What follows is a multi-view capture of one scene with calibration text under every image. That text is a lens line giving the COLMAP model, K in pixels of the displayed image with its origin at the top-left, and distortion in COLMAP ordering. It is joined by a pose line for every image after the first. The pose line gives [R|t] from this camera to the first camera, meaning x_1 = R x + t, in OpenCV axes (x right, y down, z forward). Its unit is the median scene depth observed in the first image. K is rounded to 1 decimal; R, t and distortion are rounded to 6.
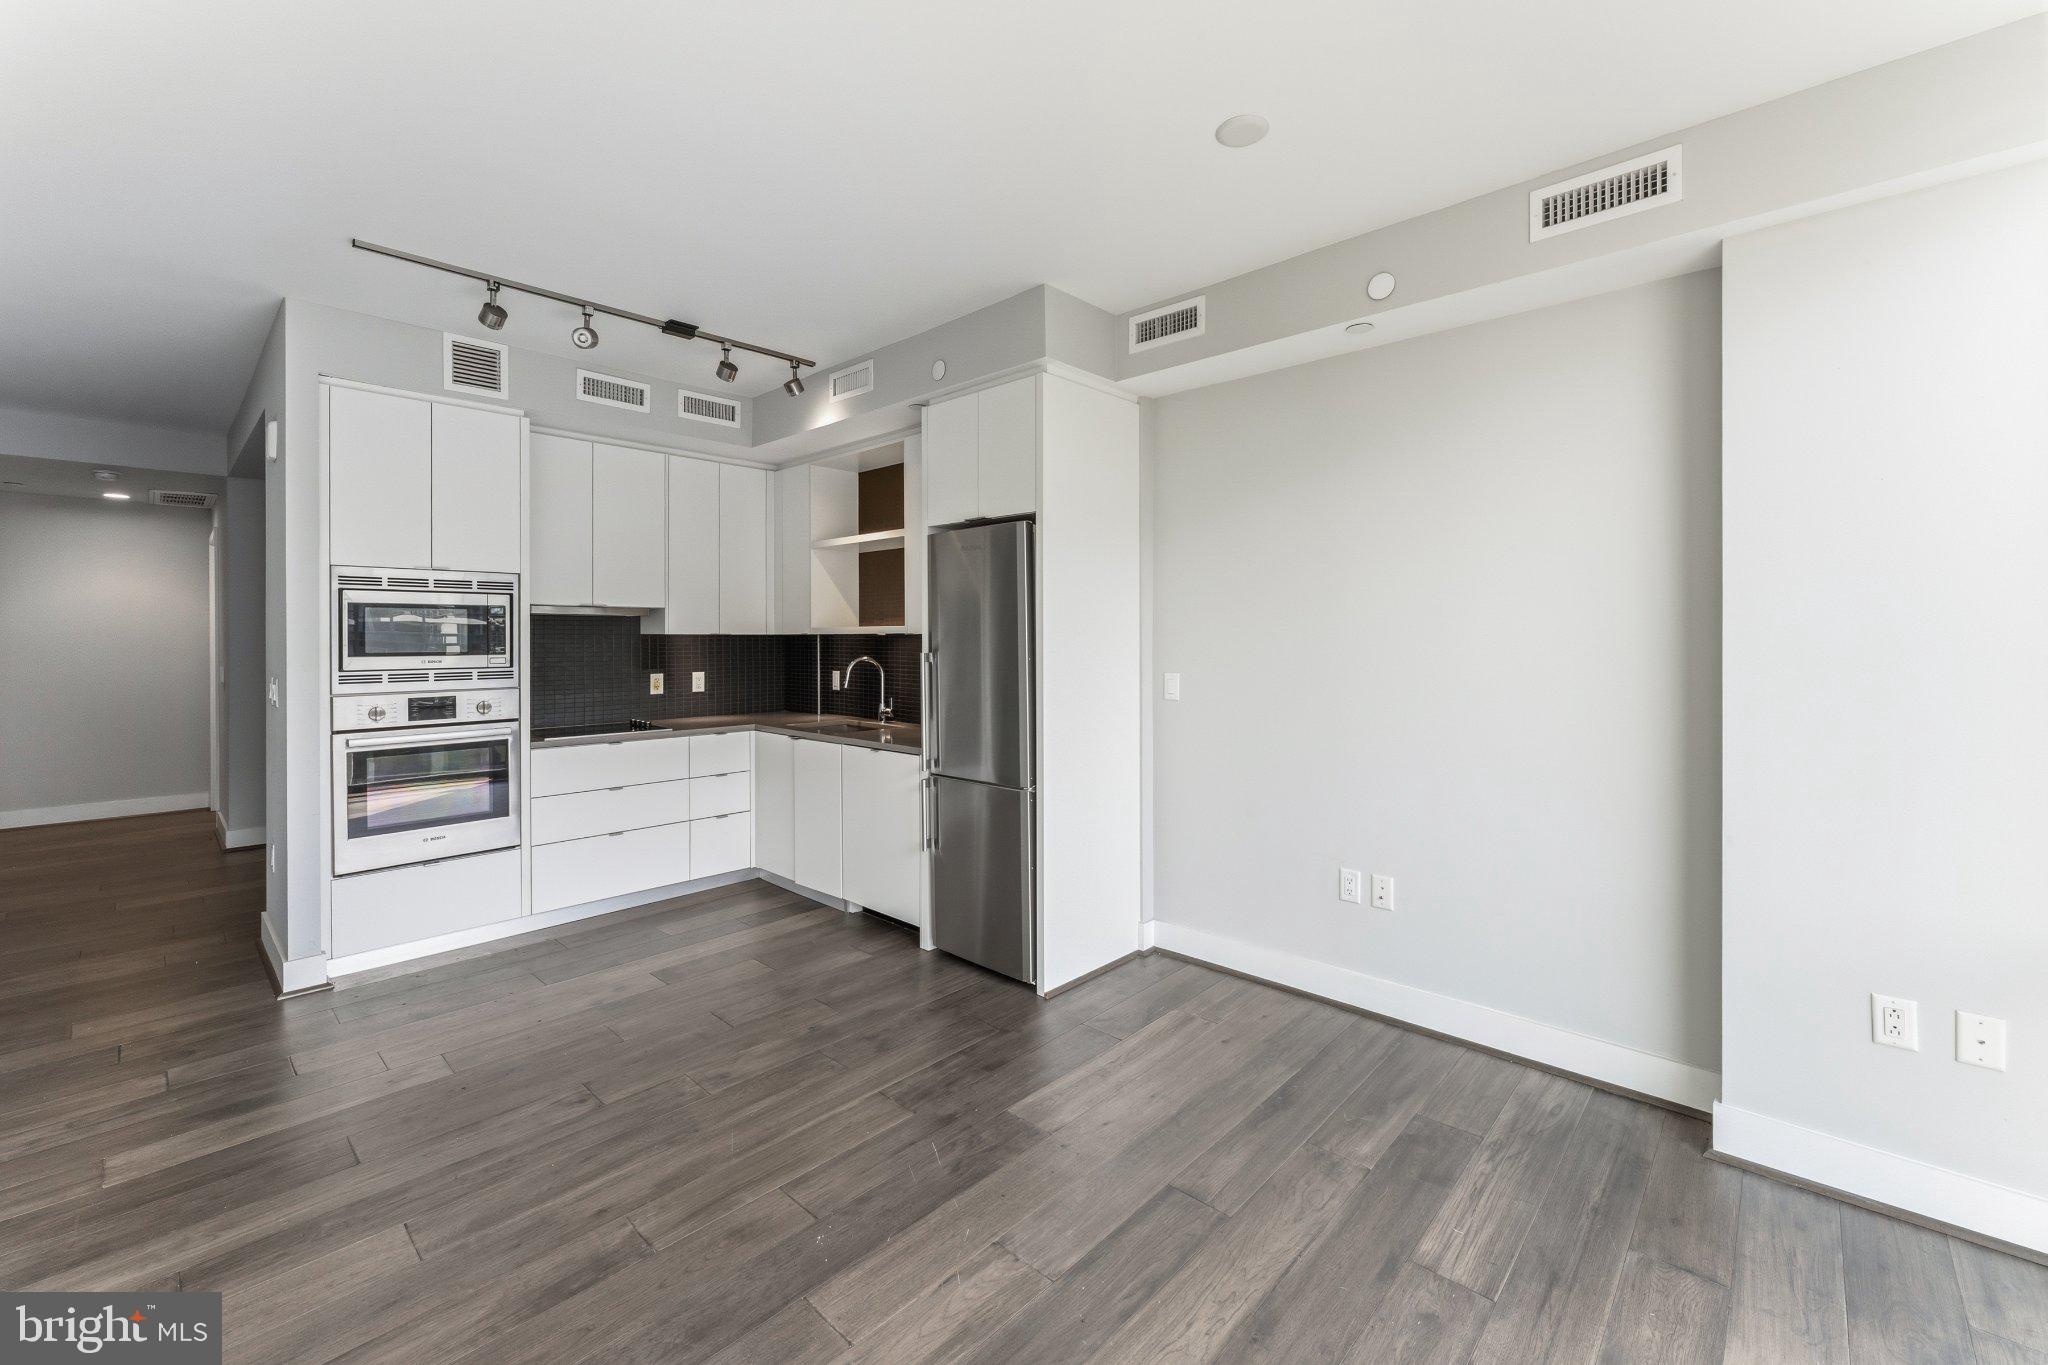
lens RADIAL K [[844.6, 0, 1015.7], [0, 844.6, 639.4], [0, 0, 1]] dist [0.004406, -0.001634]
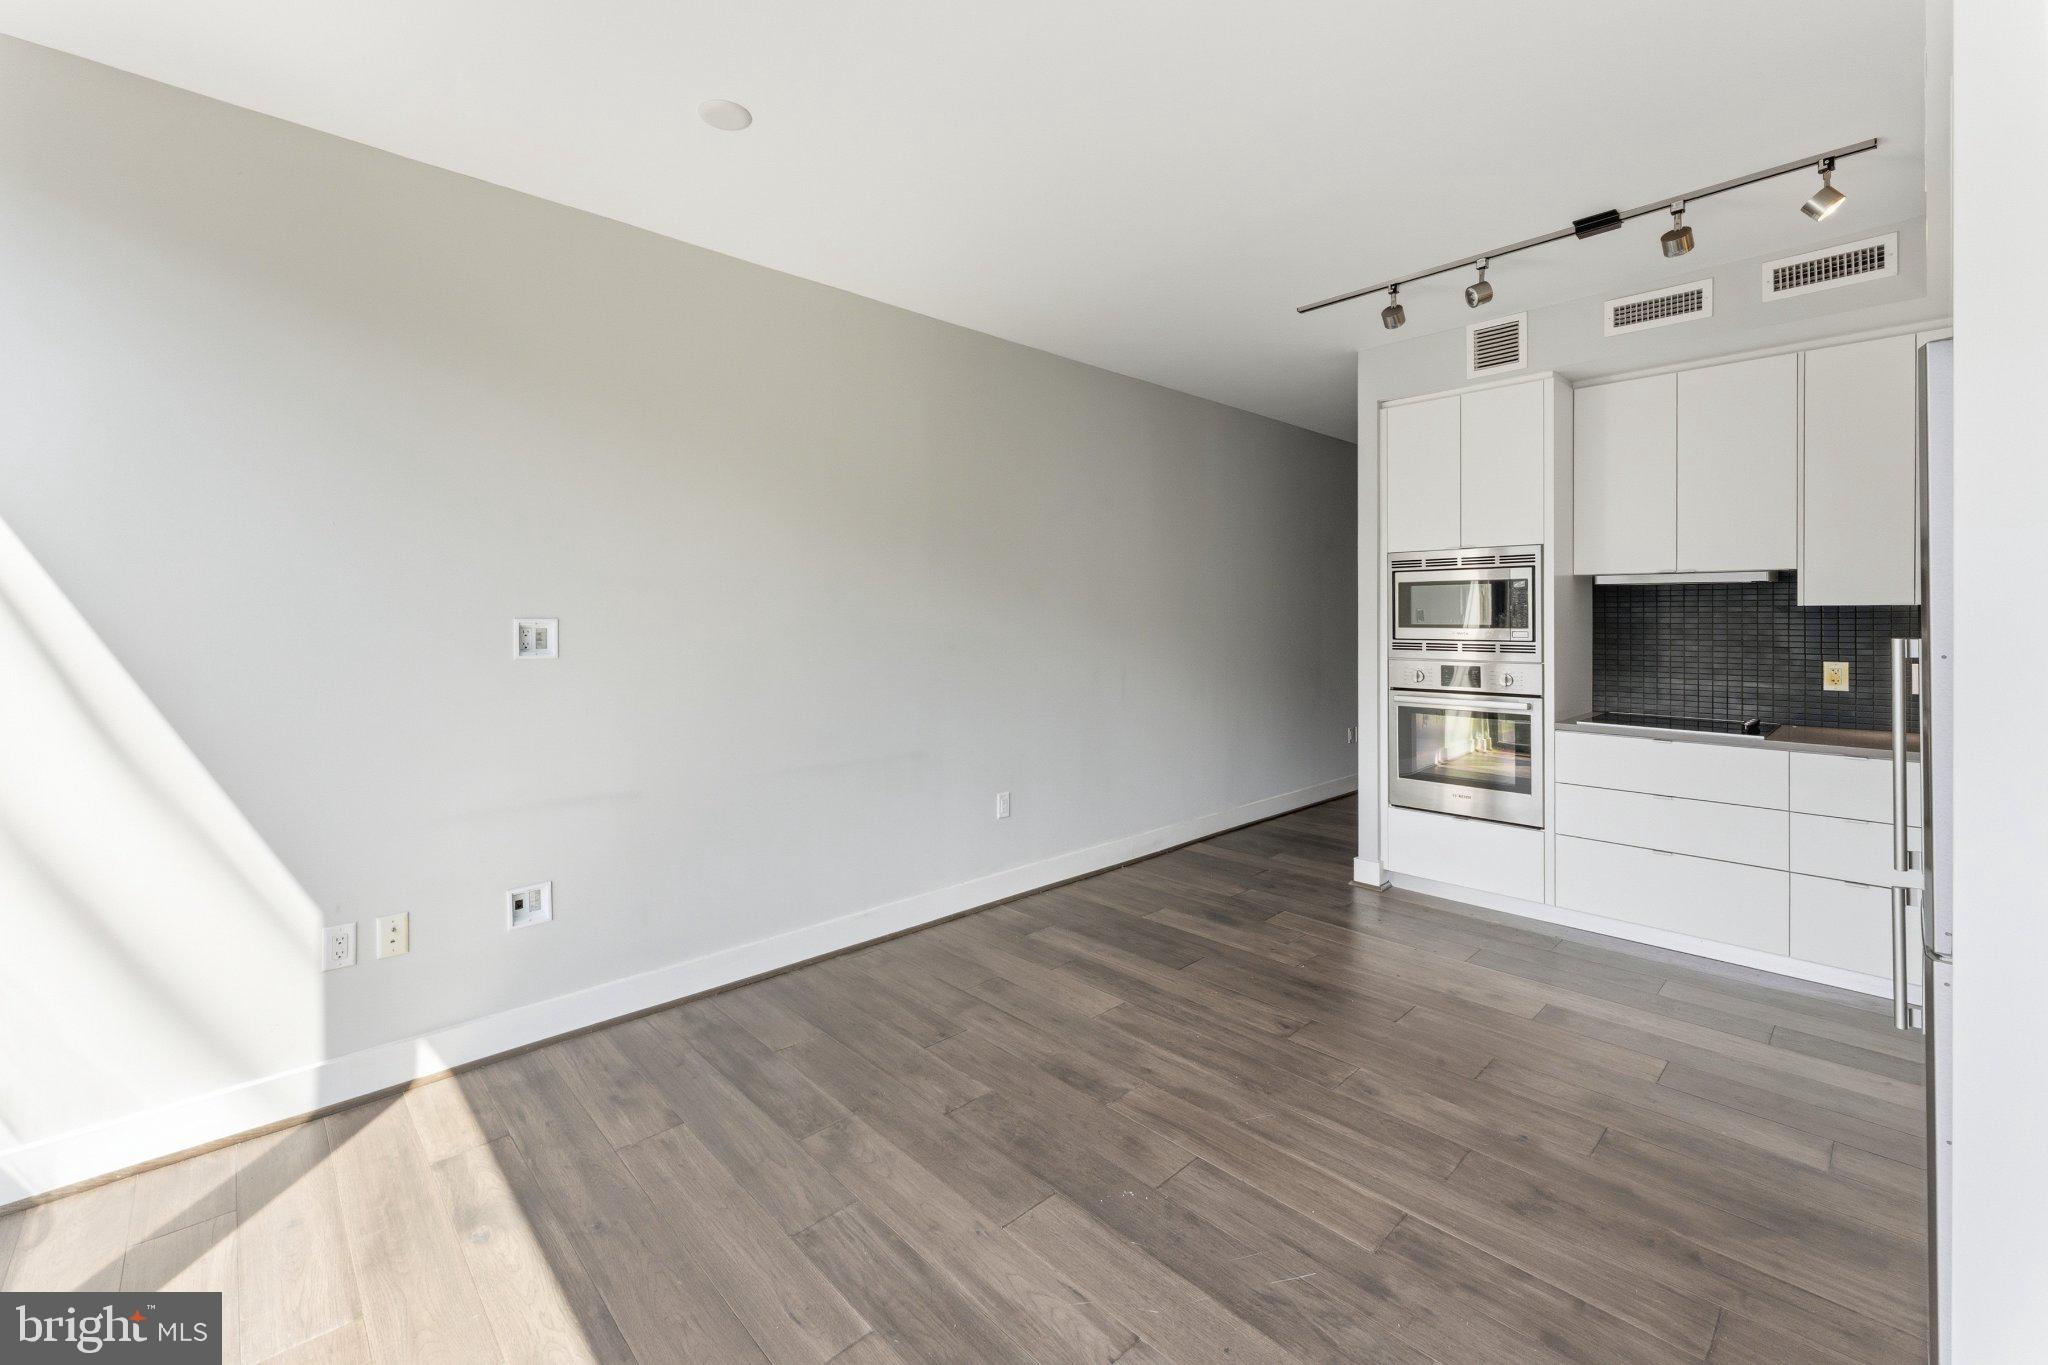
lens RADIAL K [[844.6, 0, 1019.0], [0, 844.6, 620.6], [0, 0, 1]] dist [0.004406, -0.001634]
pose [[-0.055841, 0.009651, -0.998393, 0.407706], [0.000067, 0.999953, 0.009662, -0.000747], [0.998440, 0.000473, -0.055839, 0.469376]]
